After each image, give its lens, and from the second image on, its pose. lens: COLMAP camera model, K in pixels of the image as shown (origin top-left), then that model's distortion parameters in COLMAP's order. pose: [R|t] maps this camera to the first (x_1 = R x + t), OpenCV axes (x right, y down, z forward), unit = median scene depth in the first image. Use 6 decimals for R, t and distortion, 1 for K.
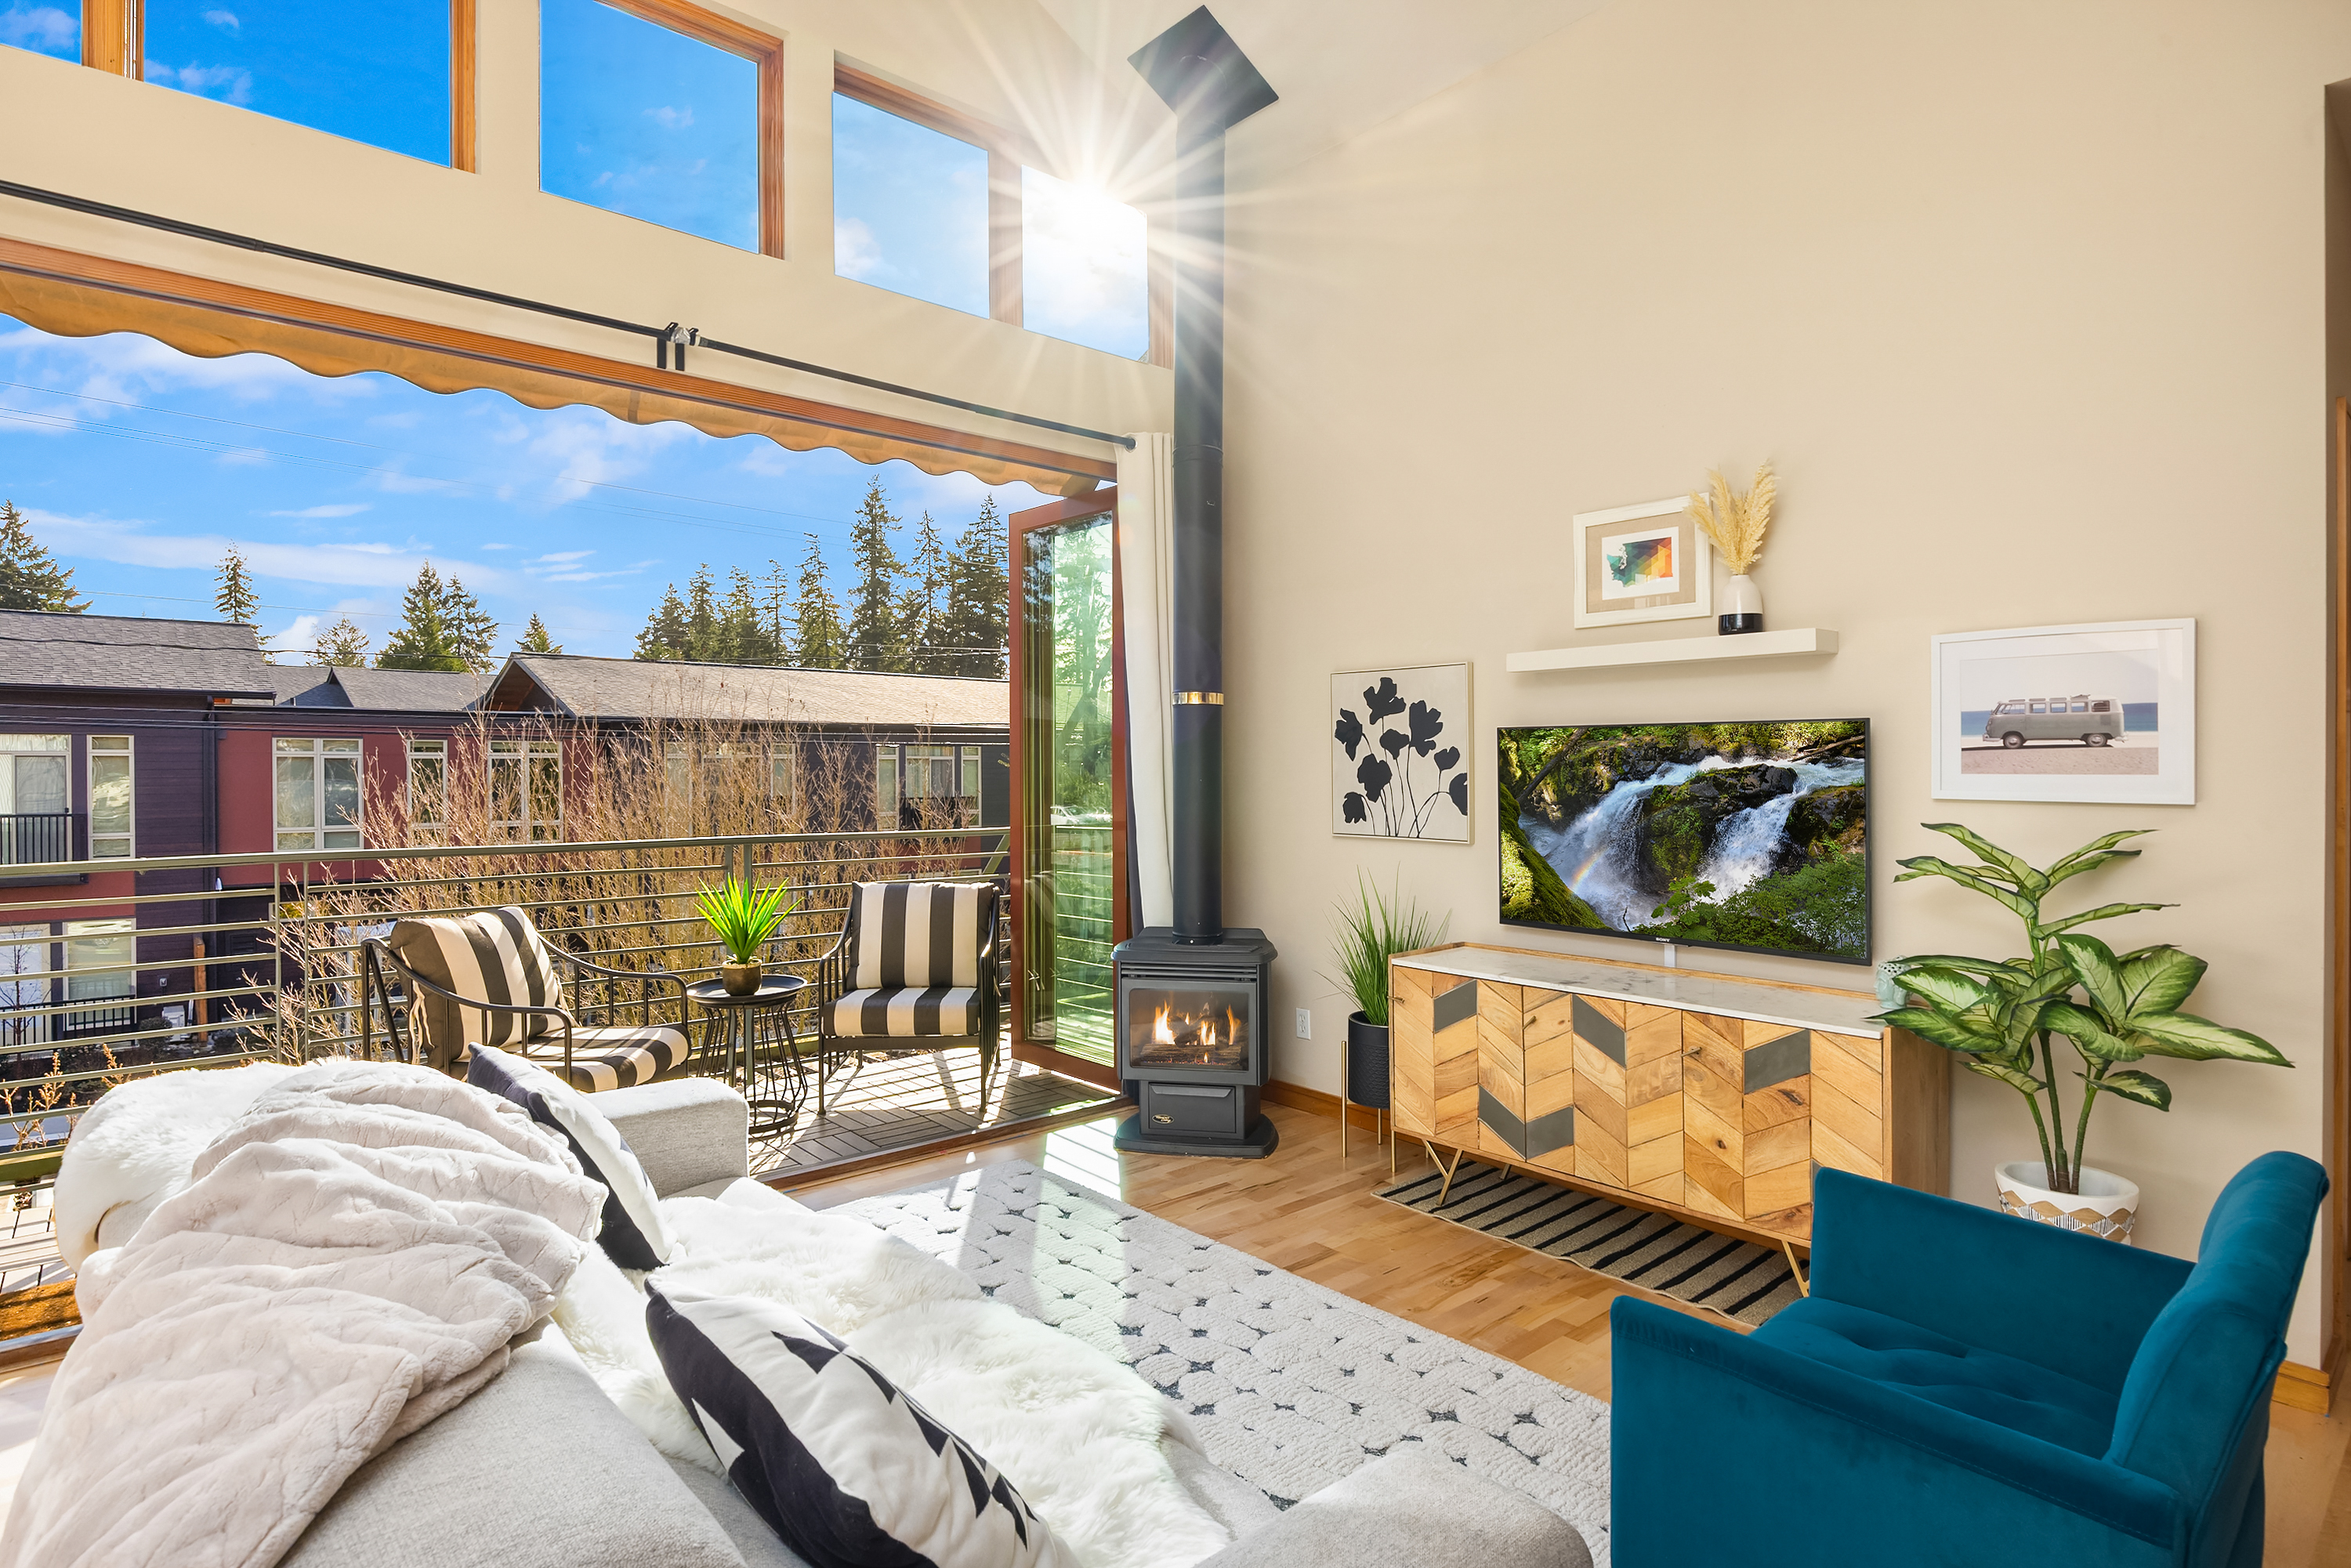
lens RADIAL K [[1234.1, 0, 1186.2], [0, 1234.1, 777.3], [0, 0, 1]] dist [0.010091, -0.003132]
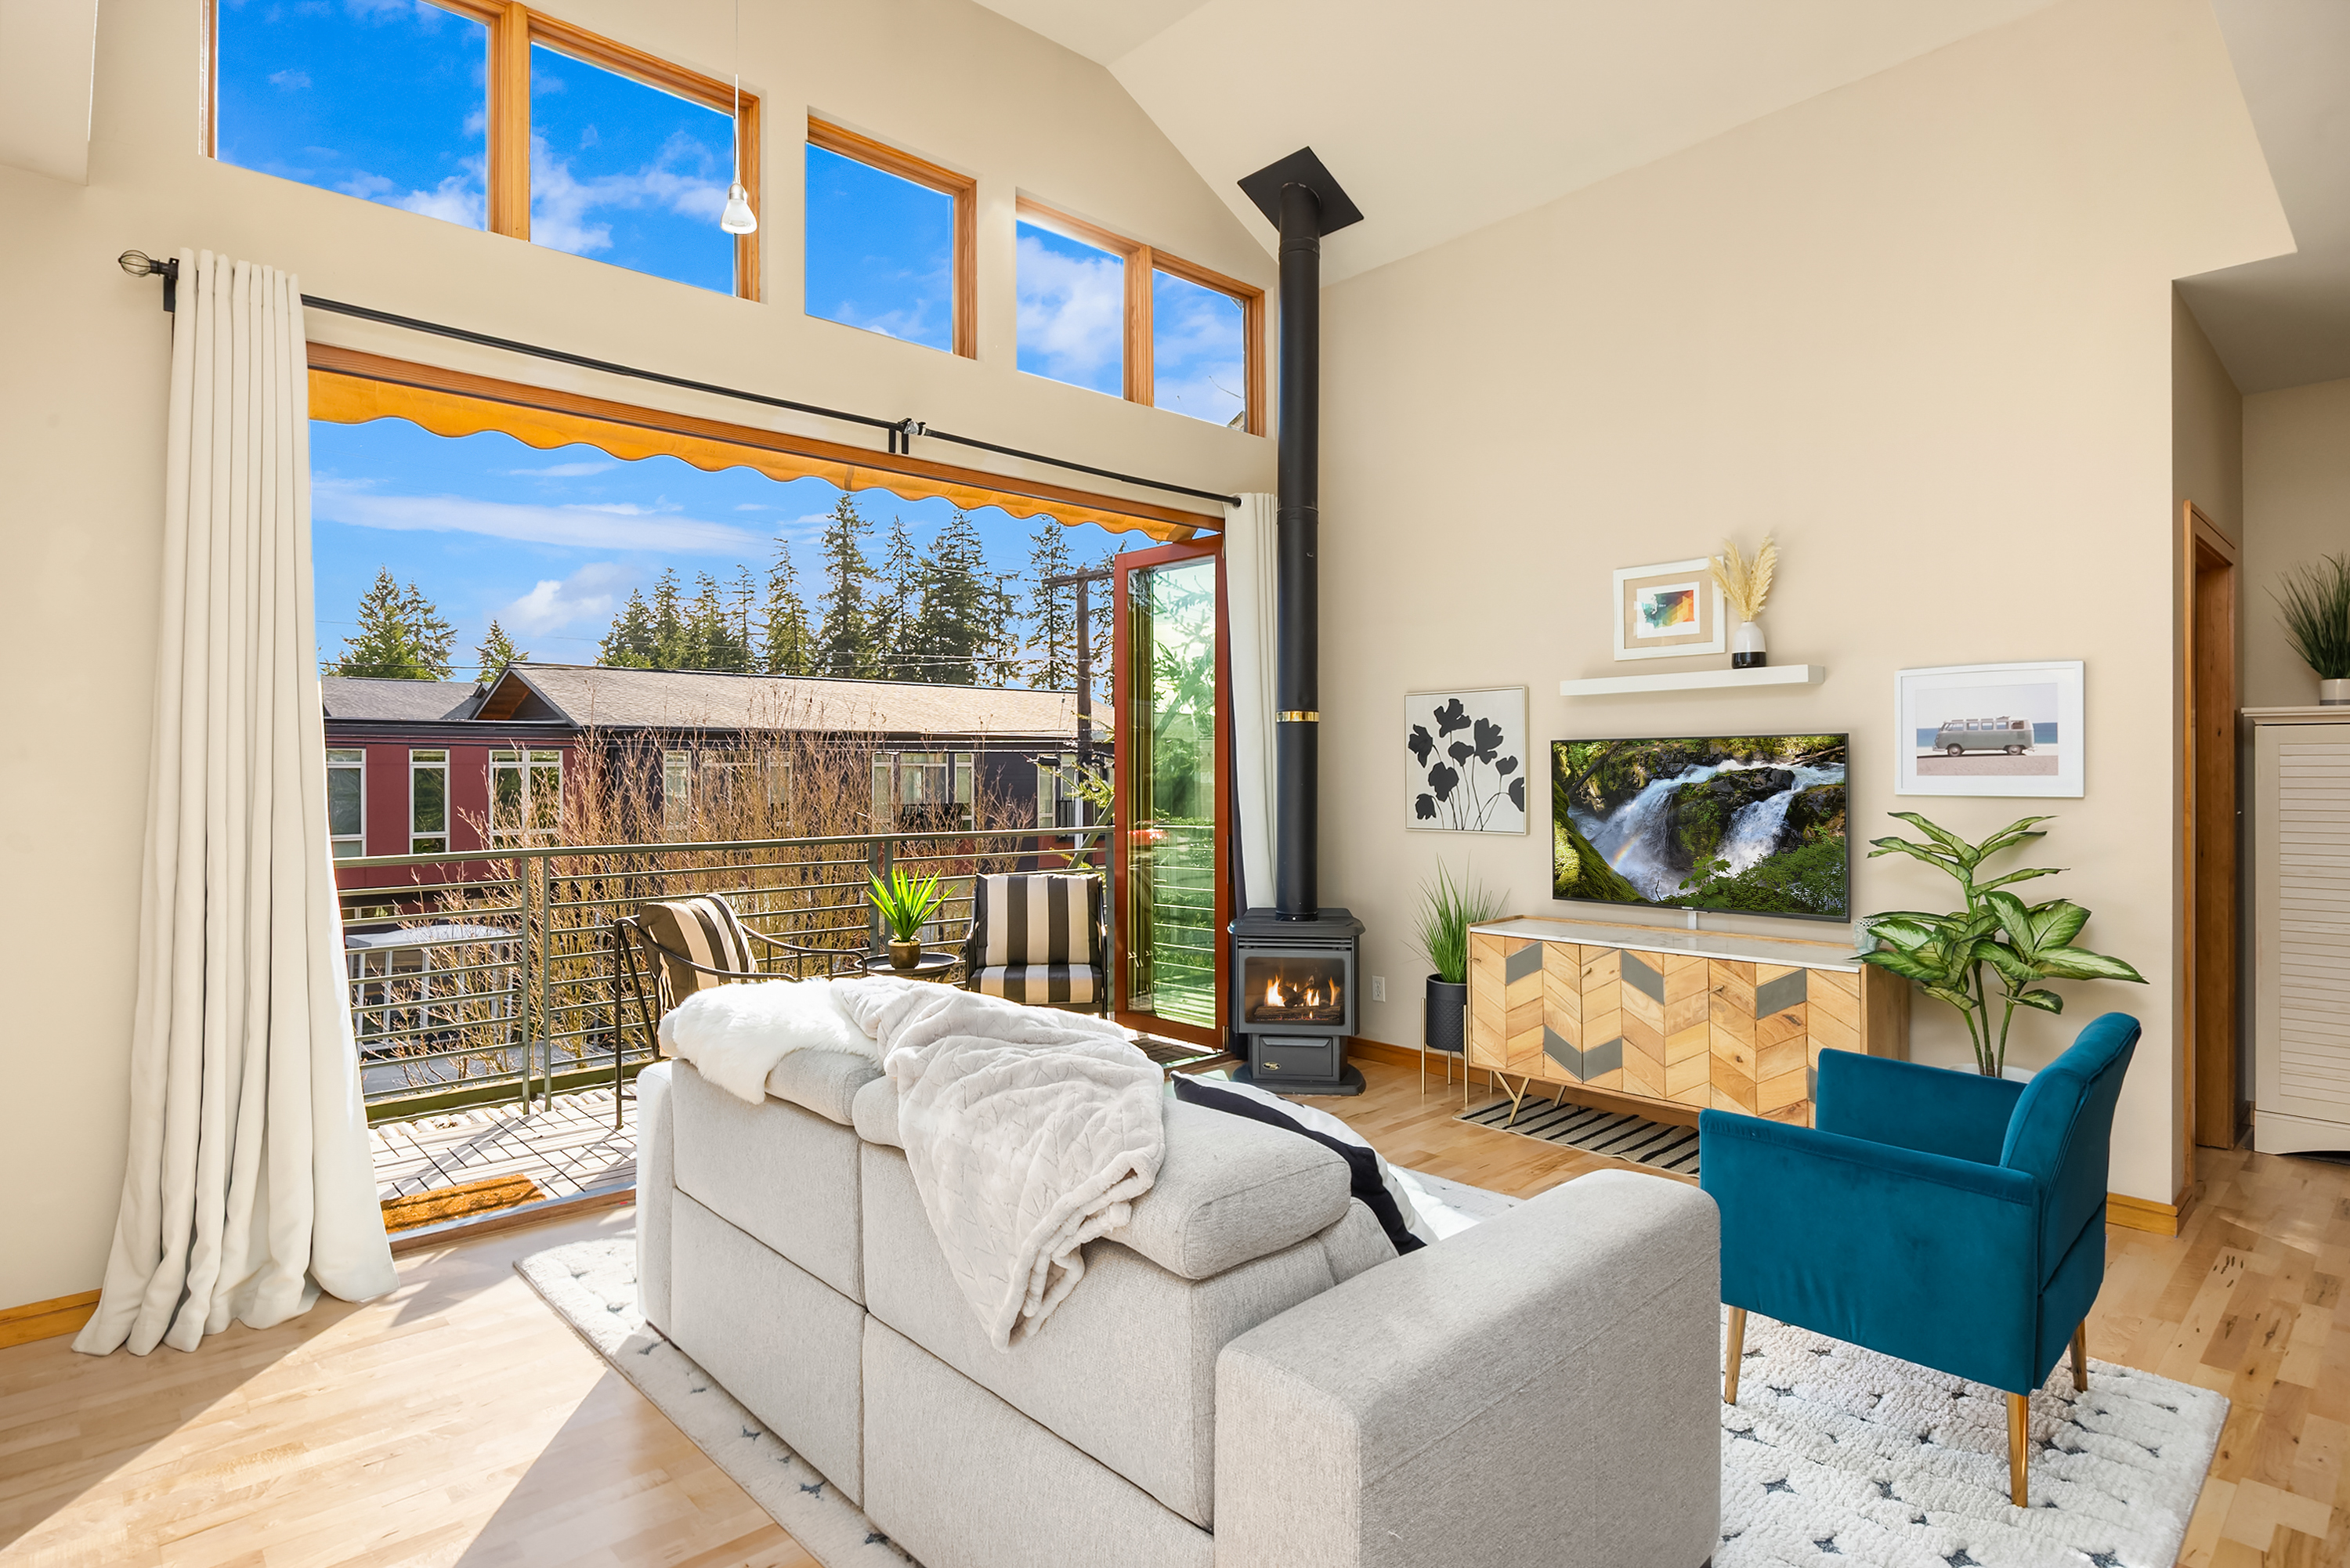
lens RADIAL K [[1233.6, 0, 1215.4], [0, 1233.6, 787.8], [0, 0, 1]] dist [0.010091, -0.003132]
pose [[0.999094, -0.005046, 0.042253, -0.145961], [0.004898, 0.999982, 0.003601, 0.001620], [-0.042270, -0.003391, 0.999100, -0.235364]]
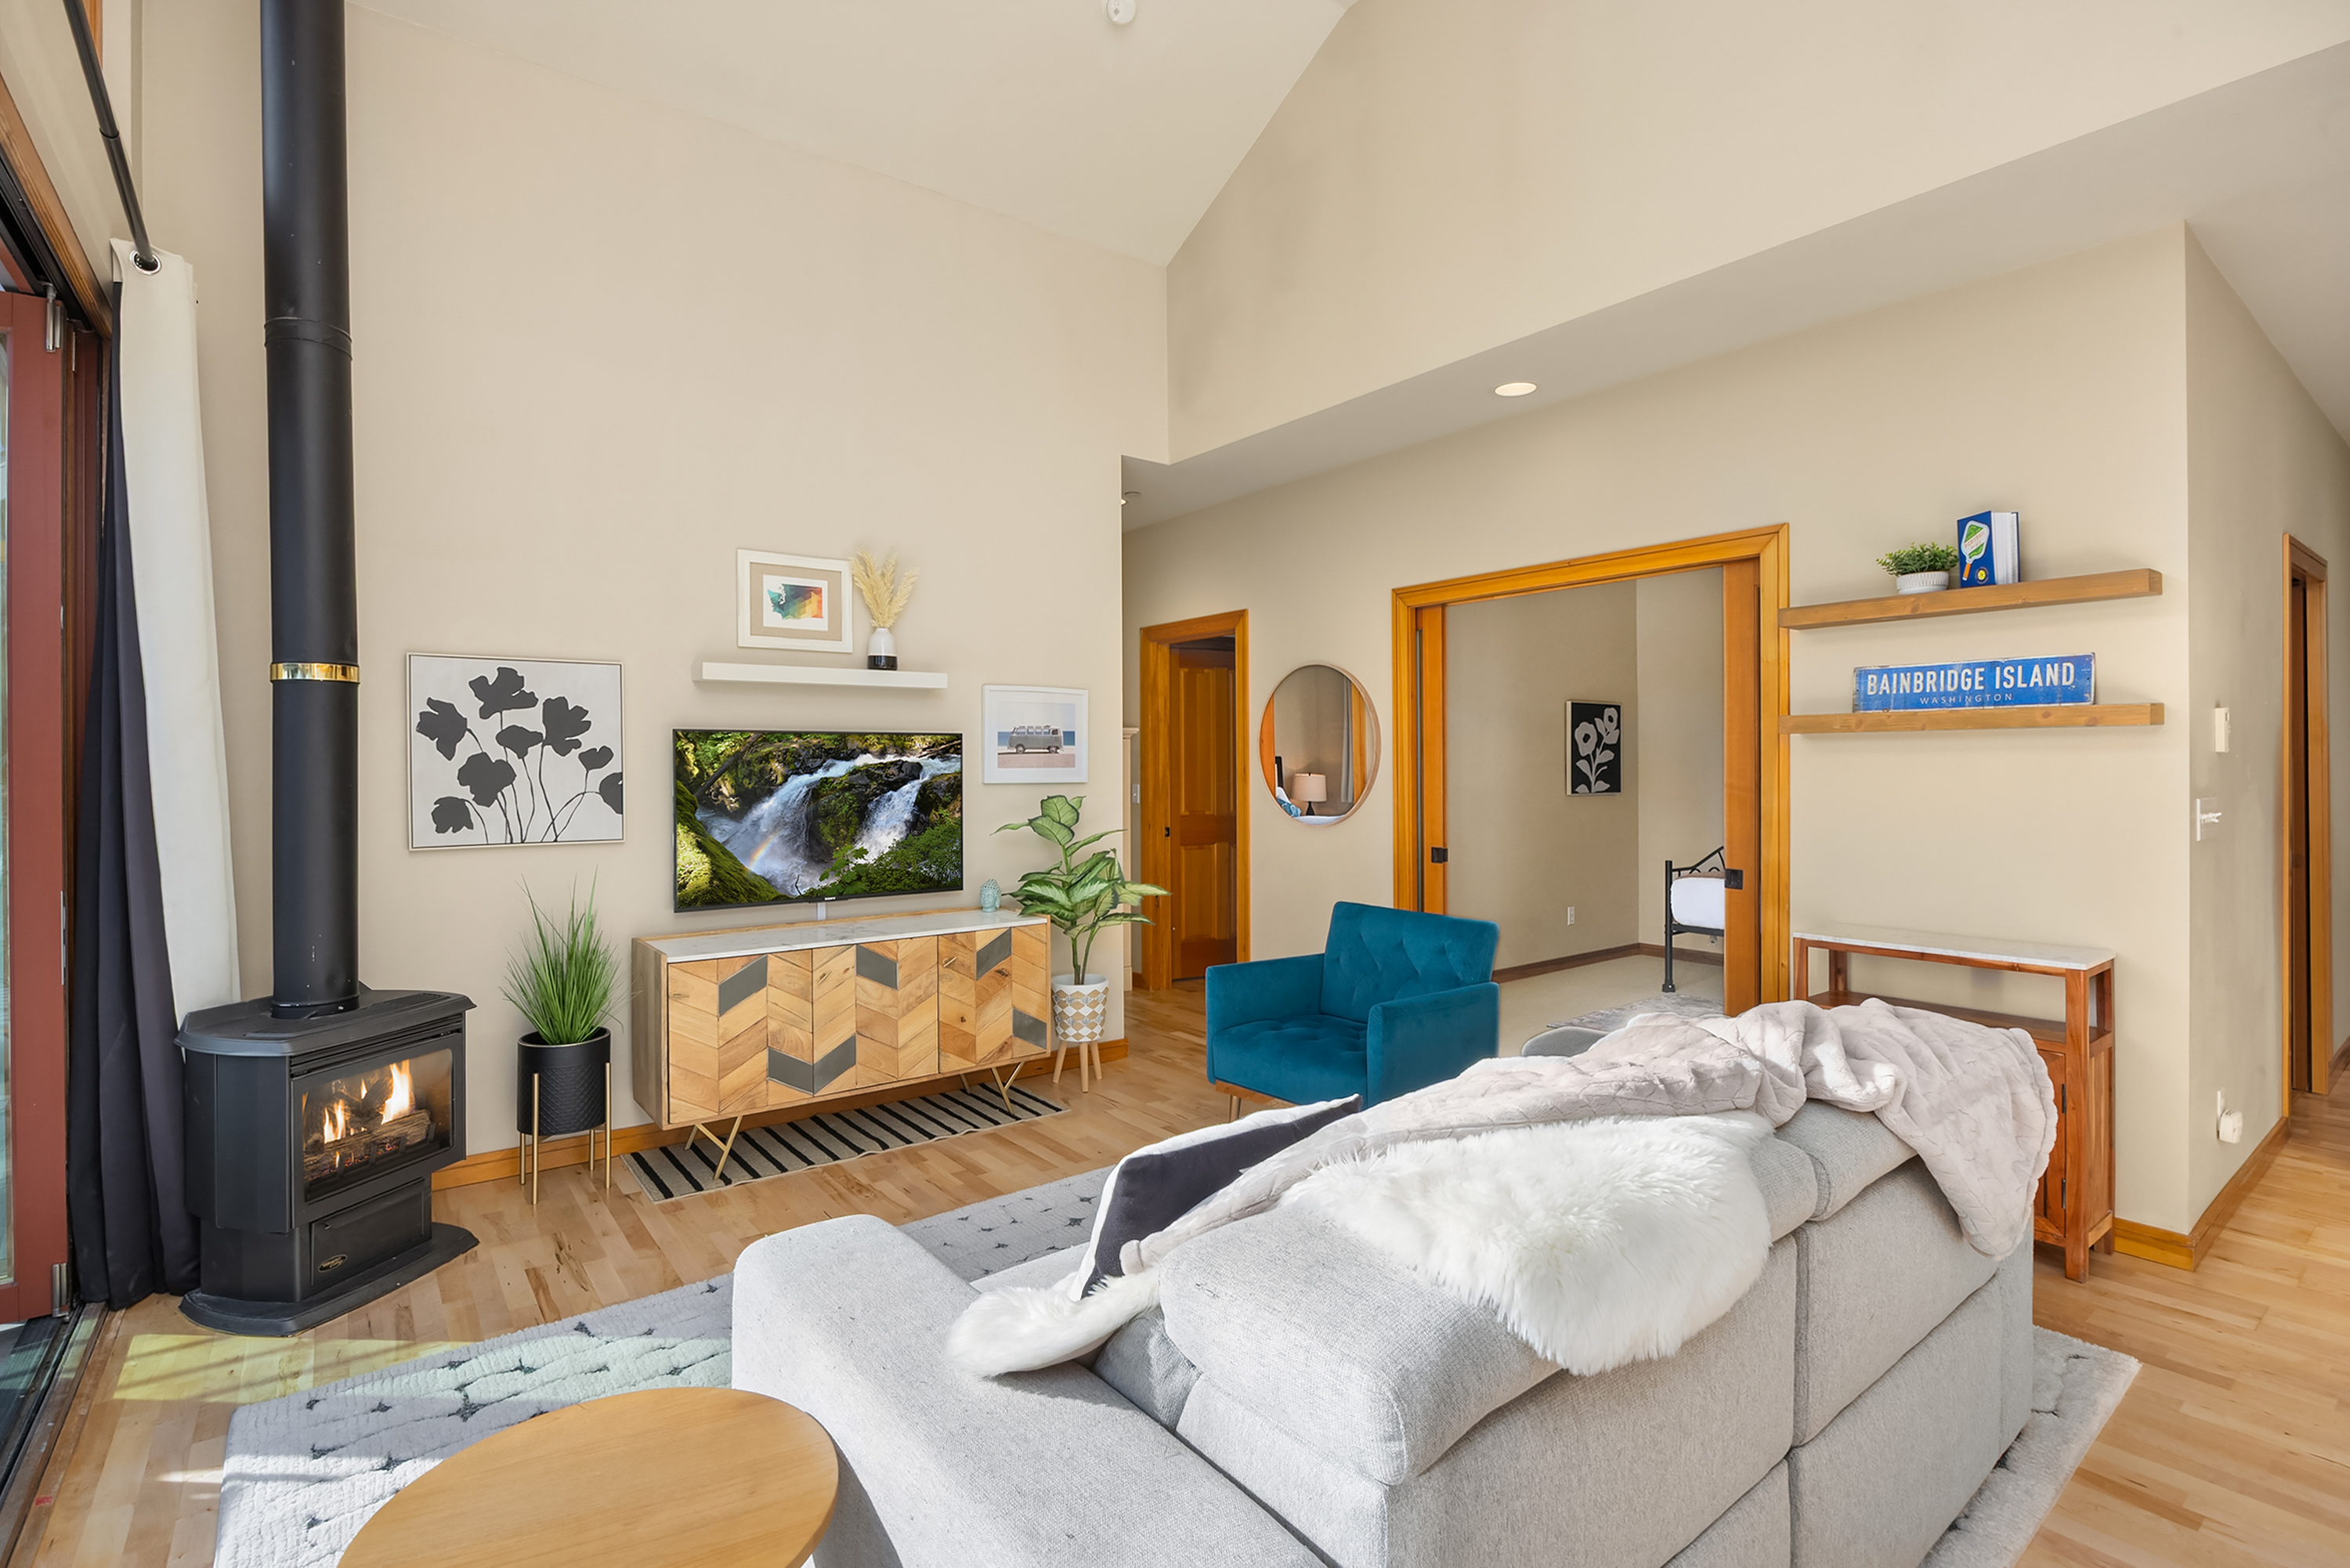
lens RADIAL K [[1108.1, 0, 1135.5], [0, 1108.1, 750.5], [0, 0, 1]] dist [-0.021334, 0.000433]
pose [[0.081213, 0.010233, 0.996644, -0.718283], [0.019232, 0.999745, -0.011832, -0.002071], [-0.996511, 0.020128, 0.080995, 0.567896]]
